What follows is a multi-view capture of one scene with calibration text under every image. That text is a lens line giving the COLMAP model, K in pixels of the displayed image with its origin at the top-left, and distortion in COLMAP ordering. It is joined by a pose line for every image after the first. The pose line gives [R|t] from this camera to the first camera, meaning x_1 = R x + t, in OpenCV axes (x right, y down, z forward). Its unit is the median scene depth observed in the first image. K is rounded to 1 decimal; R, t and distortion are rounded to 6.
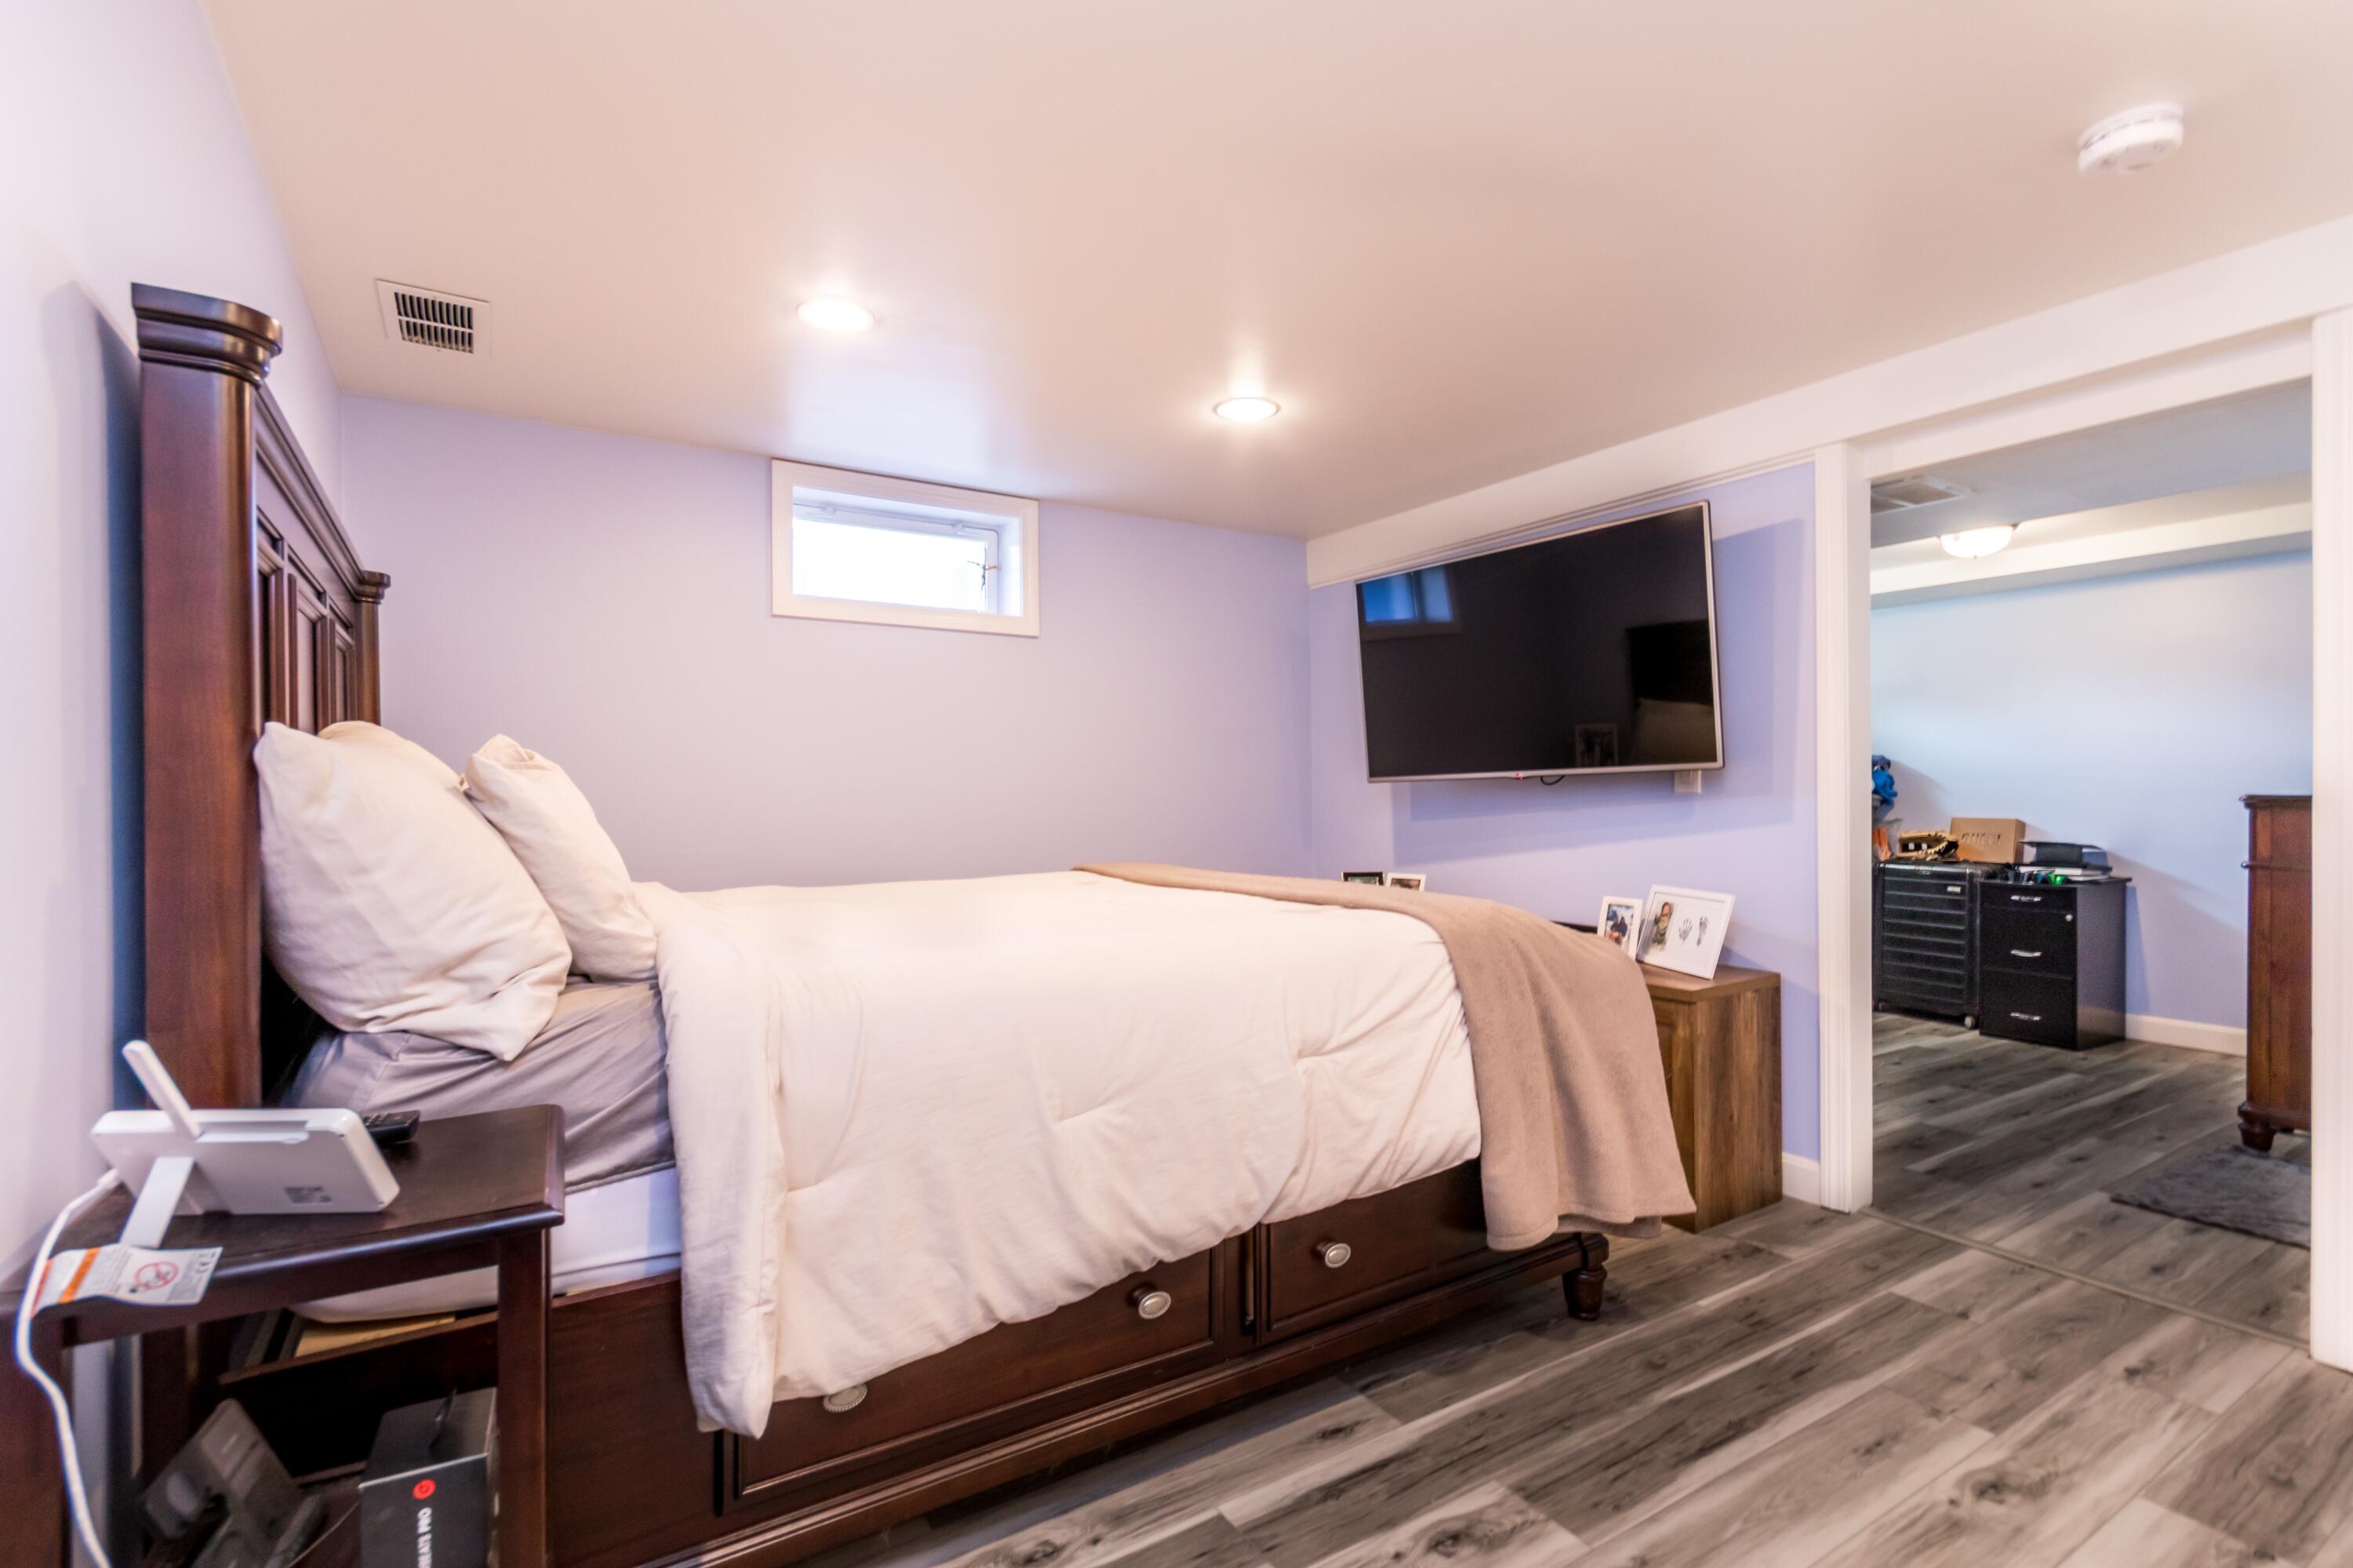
lens RADIAL K [[1081.7, 0, 1174.6], [0, 1081.7, 795.0], [0, 0, 1]] dist [0.003241, -0.000710]
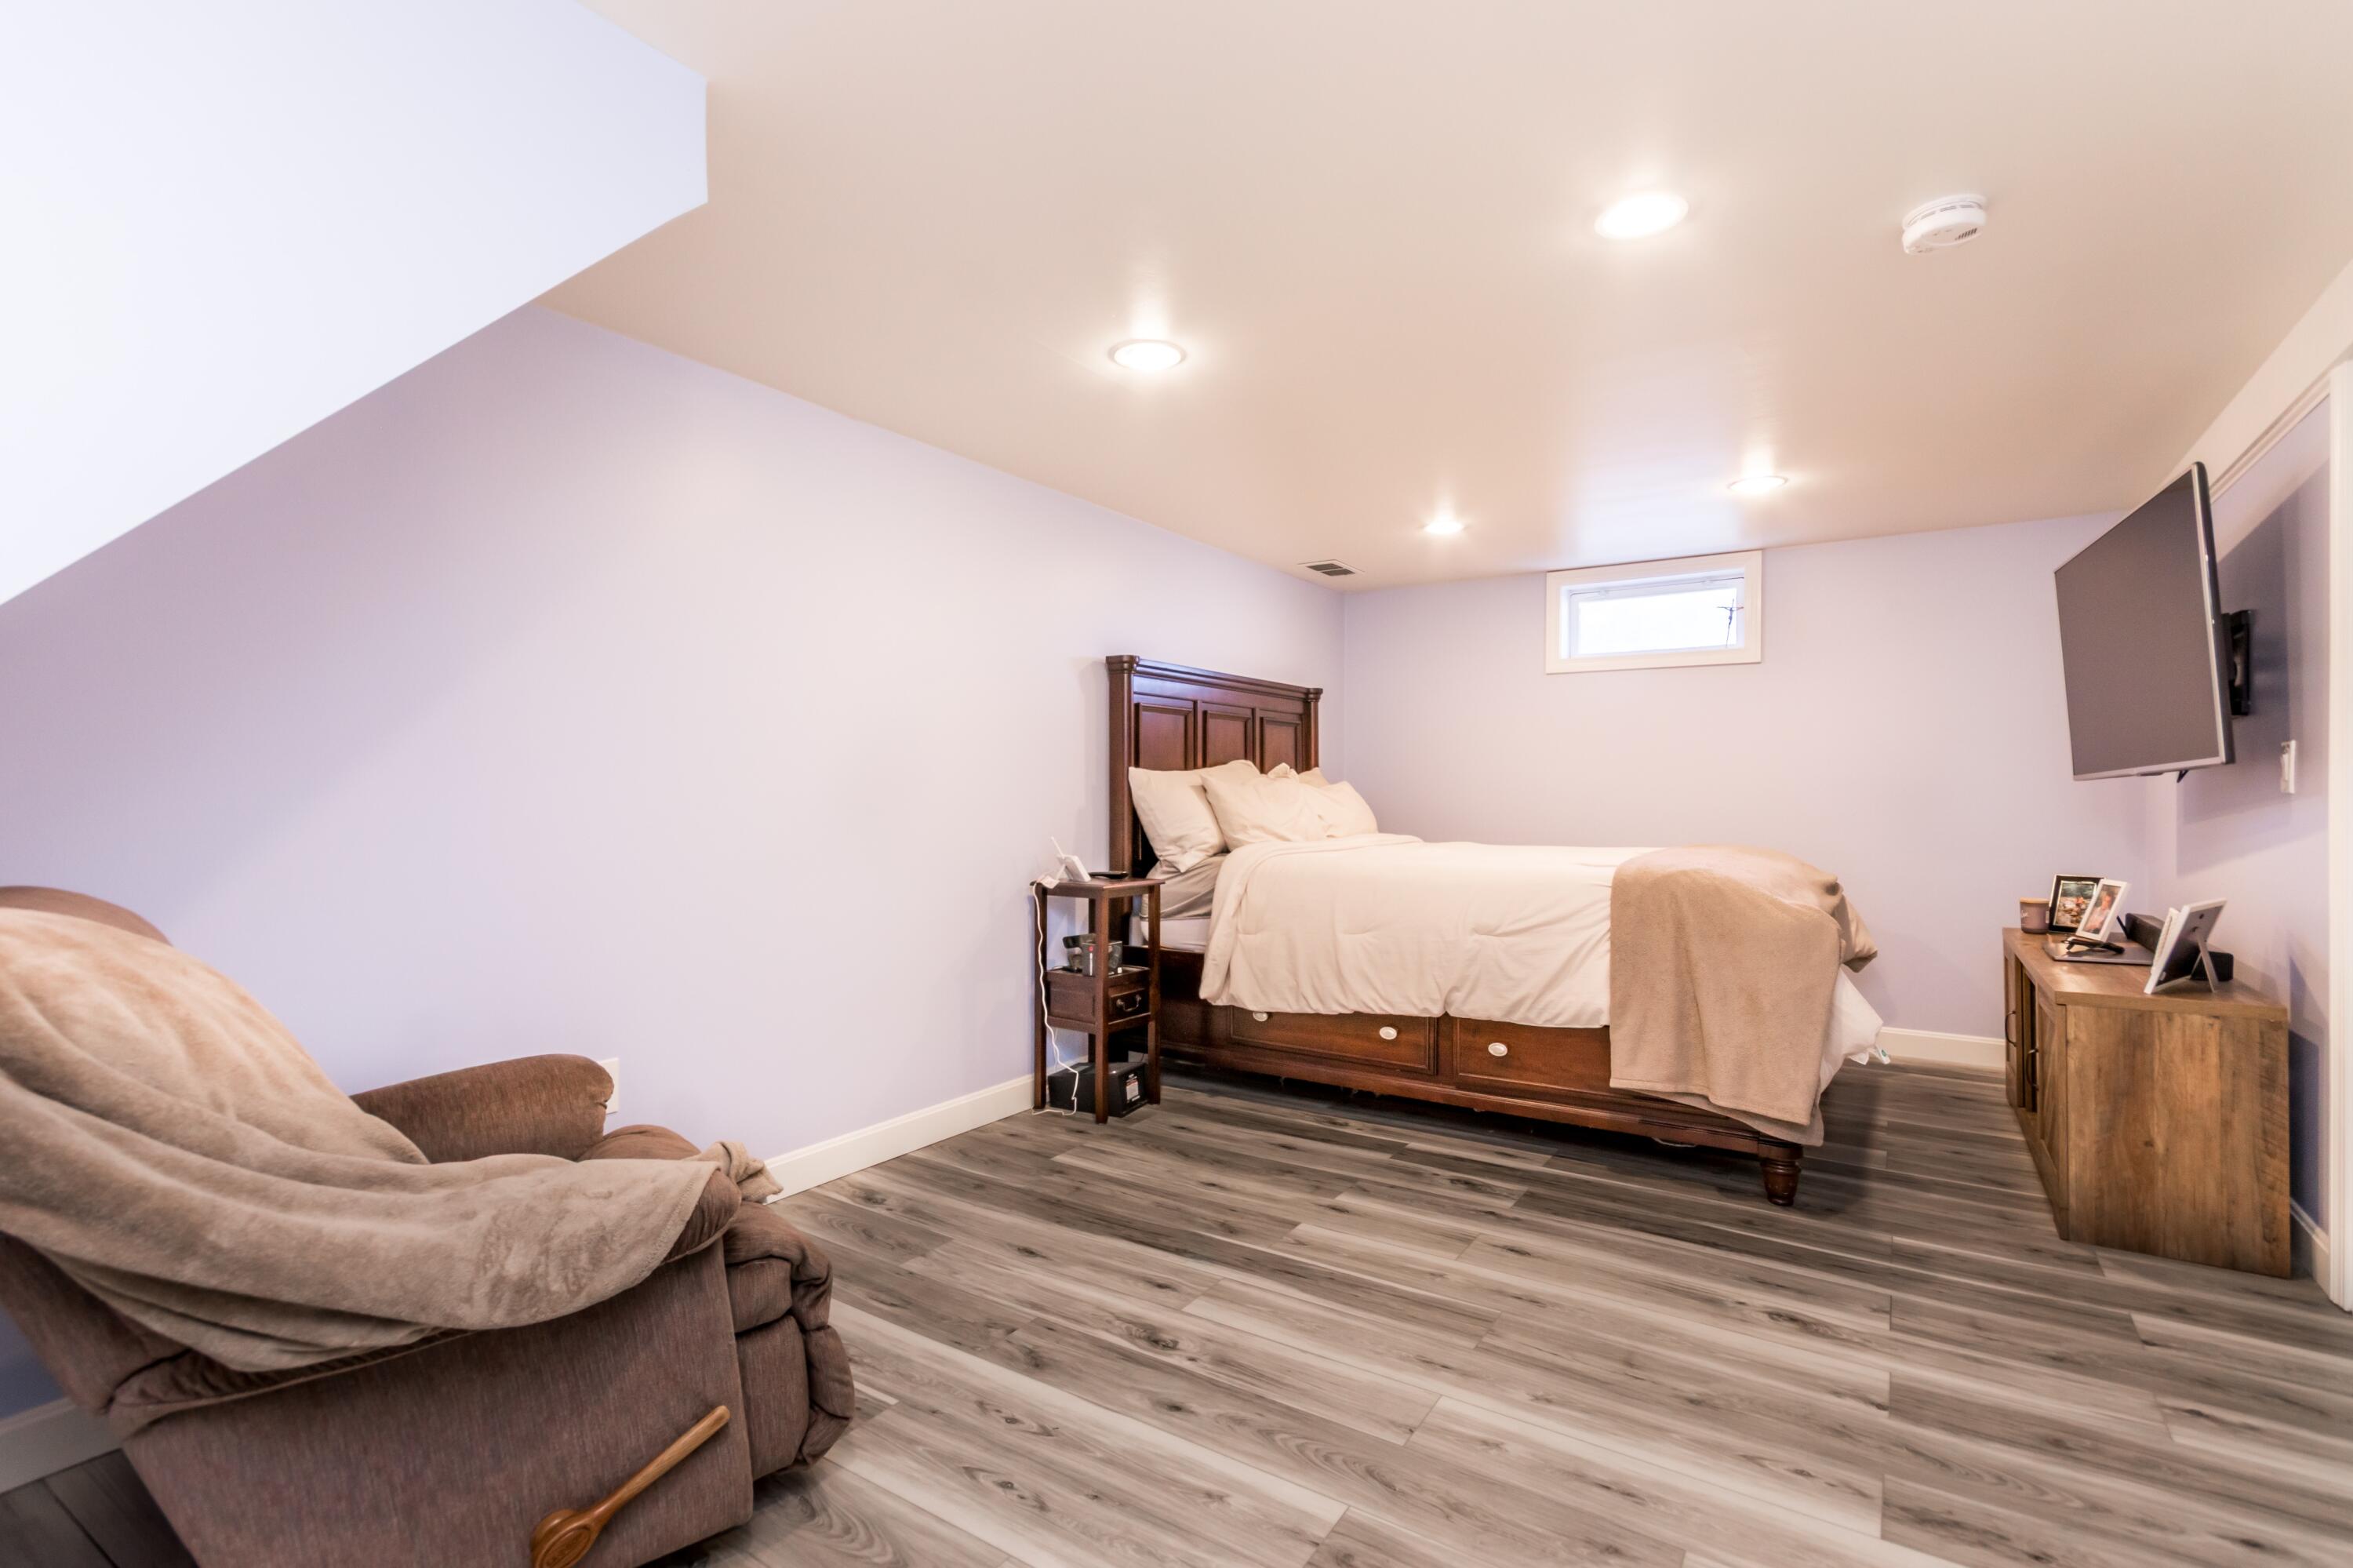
lens RADIAL K [[1081.7, 0, 1174.6], [0, 1081.7, 795.0], [0, 0, 1]] dist [0.003241, -0.000710]
pose [[0.406149, 0.007464, -0.913776, 1.433511], [-0.006775, 0.999964, 0.005157, 0.003063], [0.913782, 0.004097, 0.406185, -0.188386]]
